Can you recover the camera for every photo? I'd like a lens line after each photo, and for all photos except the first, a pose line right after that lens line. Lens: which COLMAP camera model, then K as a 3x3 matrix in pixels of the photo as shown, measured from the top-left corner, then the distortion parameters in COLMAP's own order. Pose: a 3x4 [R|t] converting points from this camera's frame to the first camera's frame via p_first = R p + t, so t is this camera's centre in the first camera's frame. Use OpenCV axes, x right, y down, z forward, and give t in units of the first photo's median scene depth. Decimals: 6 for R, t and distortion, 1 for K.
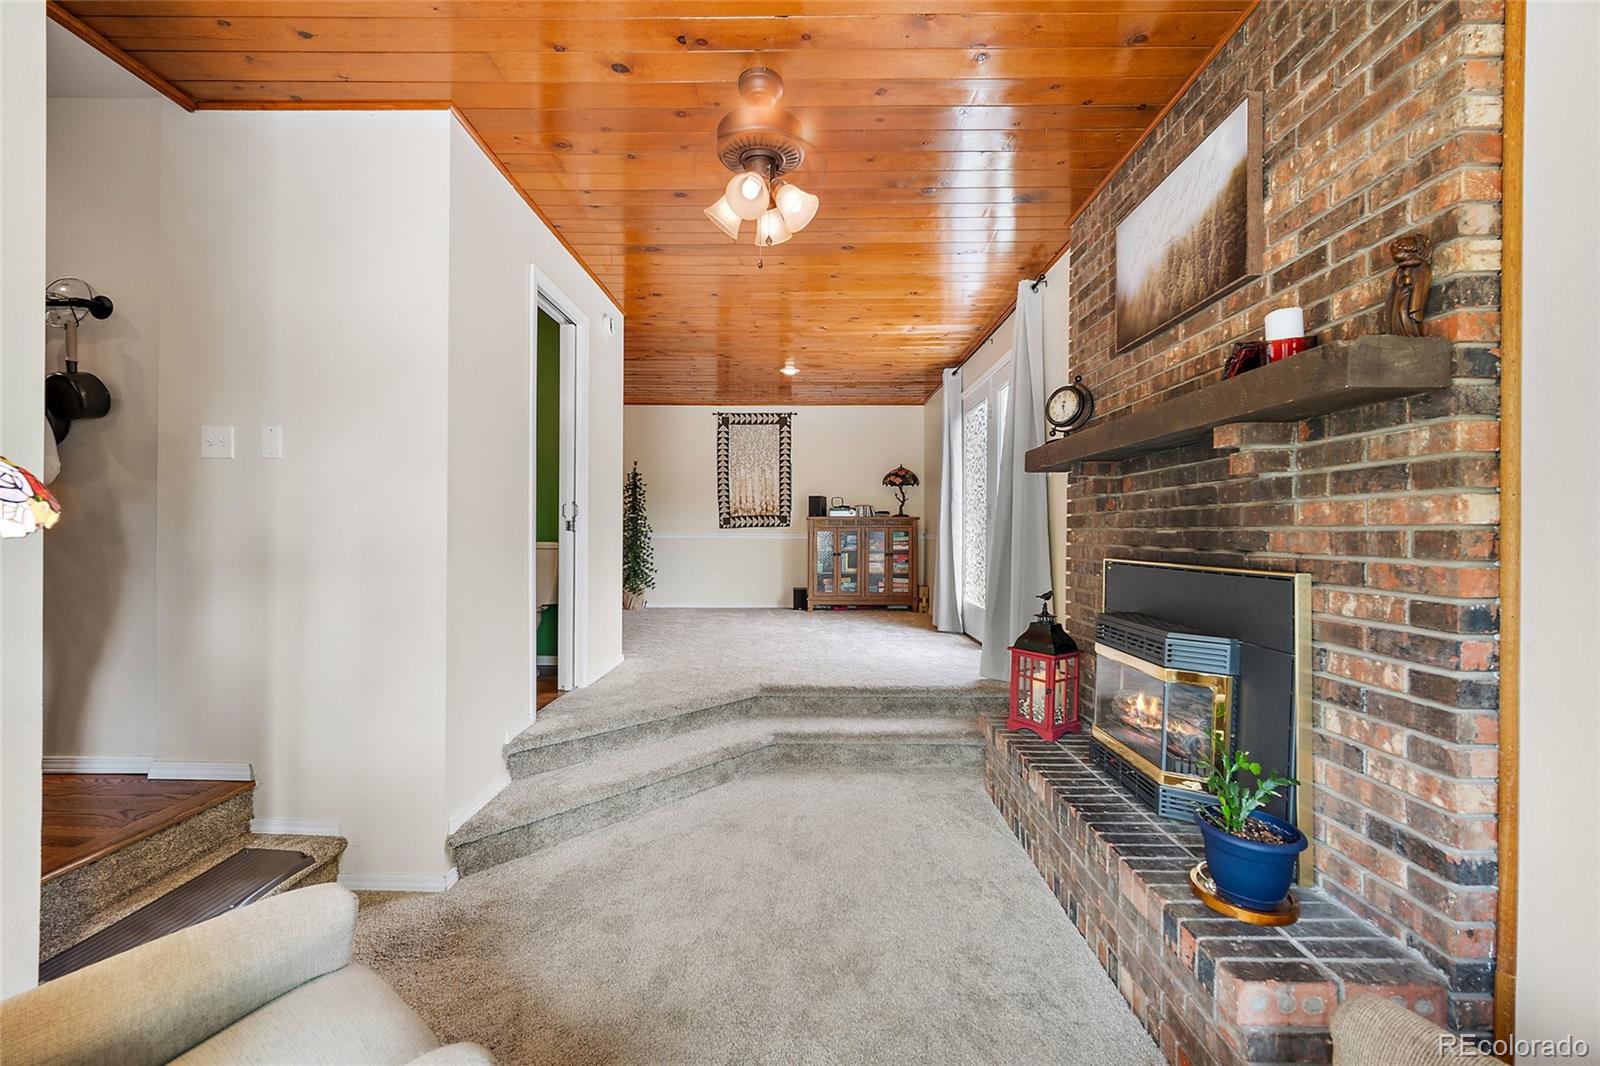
lens RADIAL K [[626.8, 0, 802.1], [0, 626.8, 532.3], [0, 0, 1]] dist [0.000910, 0.000059]
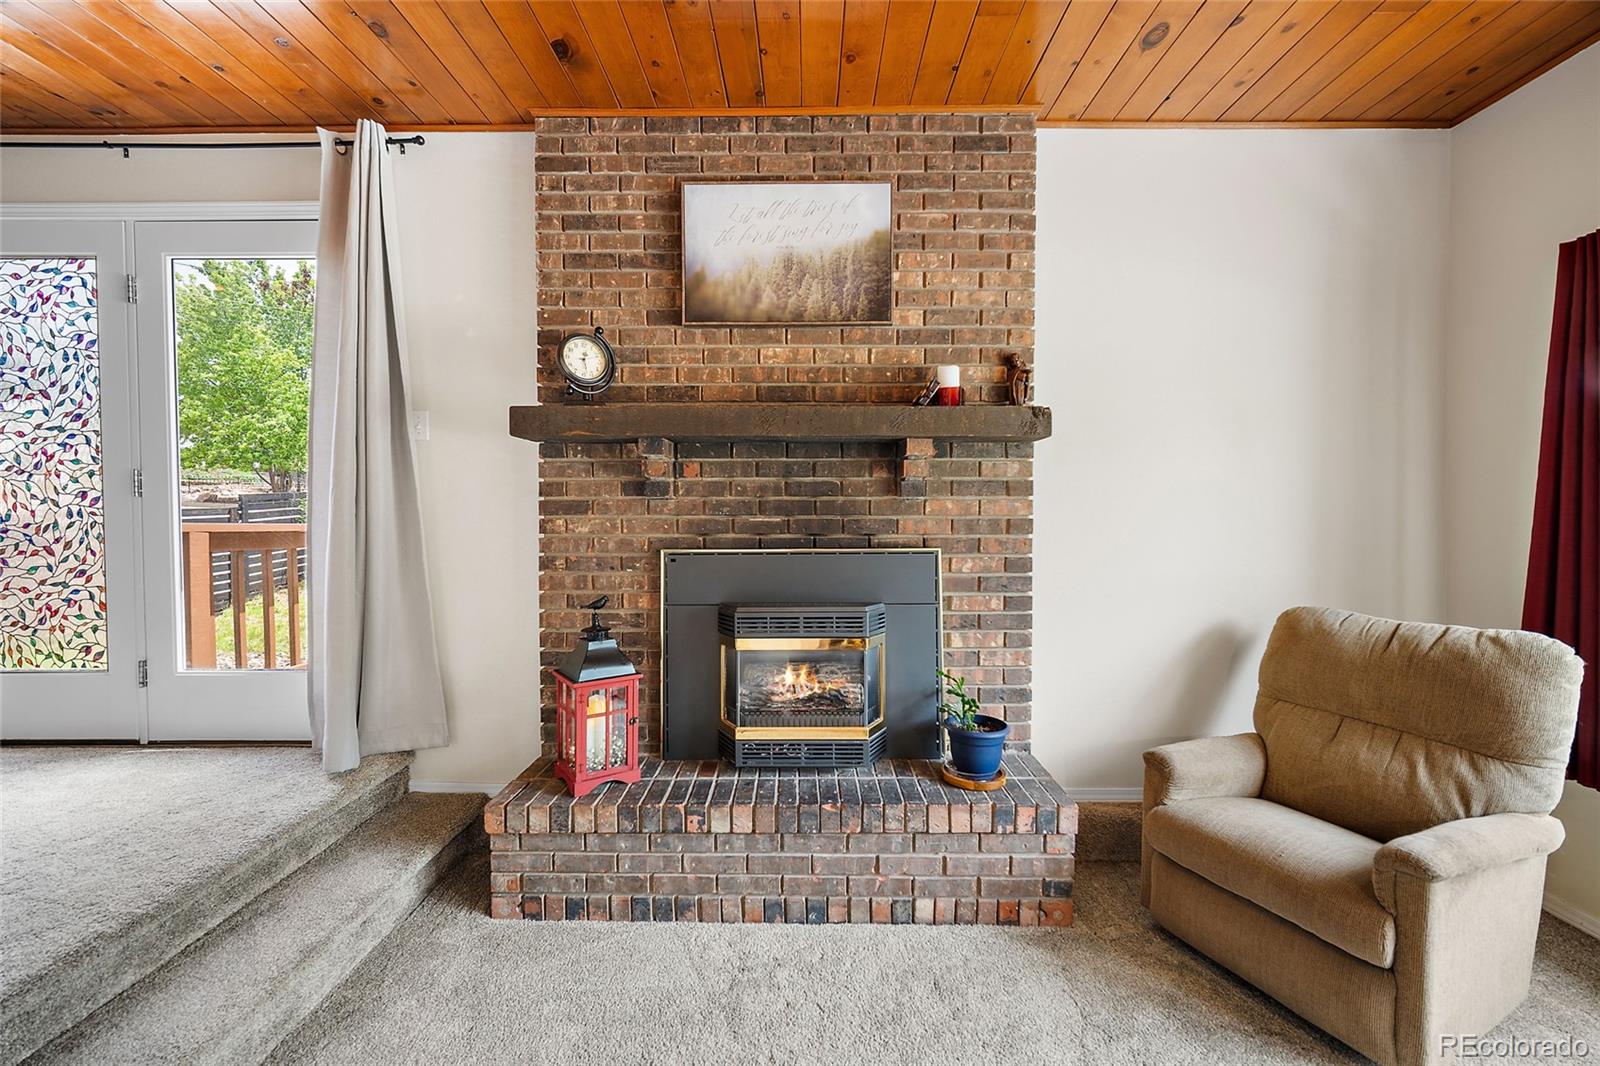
lens RADIAL K [[626.8, 0, 802.6], [0, 626.8, 525.5], [0, 0, 1]] dist [0.000910, 0.000059]
pose [[-0.005645, -0.033045, 0.999438, -0.700591], [0.002049, 0.999451, 0.033057, -0.038064], [-0.999982, 0.002234, -0.005574, 1.386799]]
